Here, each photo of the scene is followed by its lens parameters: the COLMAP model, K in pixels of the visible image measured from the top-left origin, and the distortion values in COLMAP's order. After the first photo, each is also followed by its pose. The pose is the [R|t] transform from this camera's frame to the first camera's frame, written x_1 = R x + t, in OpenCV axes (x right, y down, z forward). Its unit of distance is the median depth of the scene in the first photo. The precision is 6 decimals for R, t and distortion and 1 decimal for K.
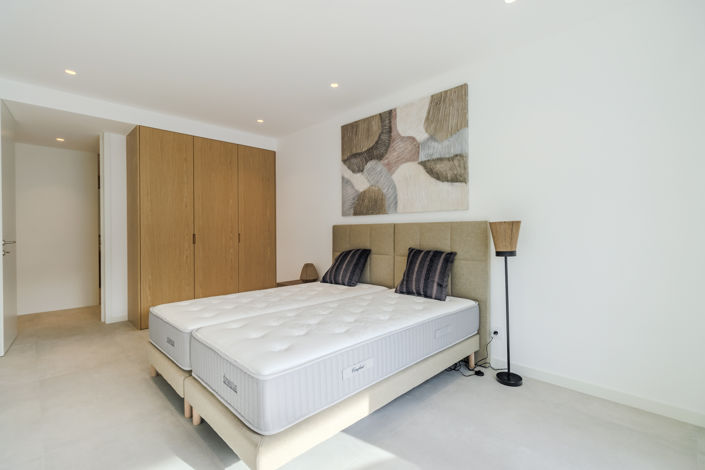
lens RADIAL K [[325.6, 0, 356.1], [0, 325.6, 234.9], [0, 0, 1]] dist [-0.003984, 0.000677]
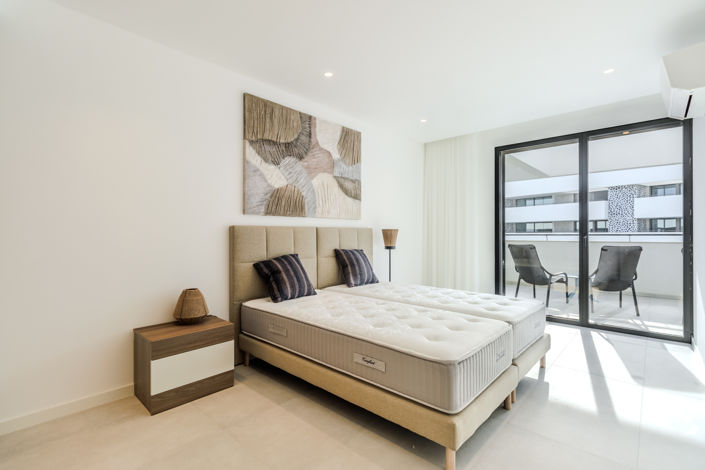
lens RADIAL K [[325.6, 0, 354.0], [0, 325.6, 234.7], [0, 0, 1]] dist [-0.003984, 0.000677]
pose [[-0.031420, 0.008546, 0.999470, -0.913403], [0.016584, 0.999830, -0.008028, 0.000039], [-0.999369, 0.016323, -0.031557, 0.899181]]
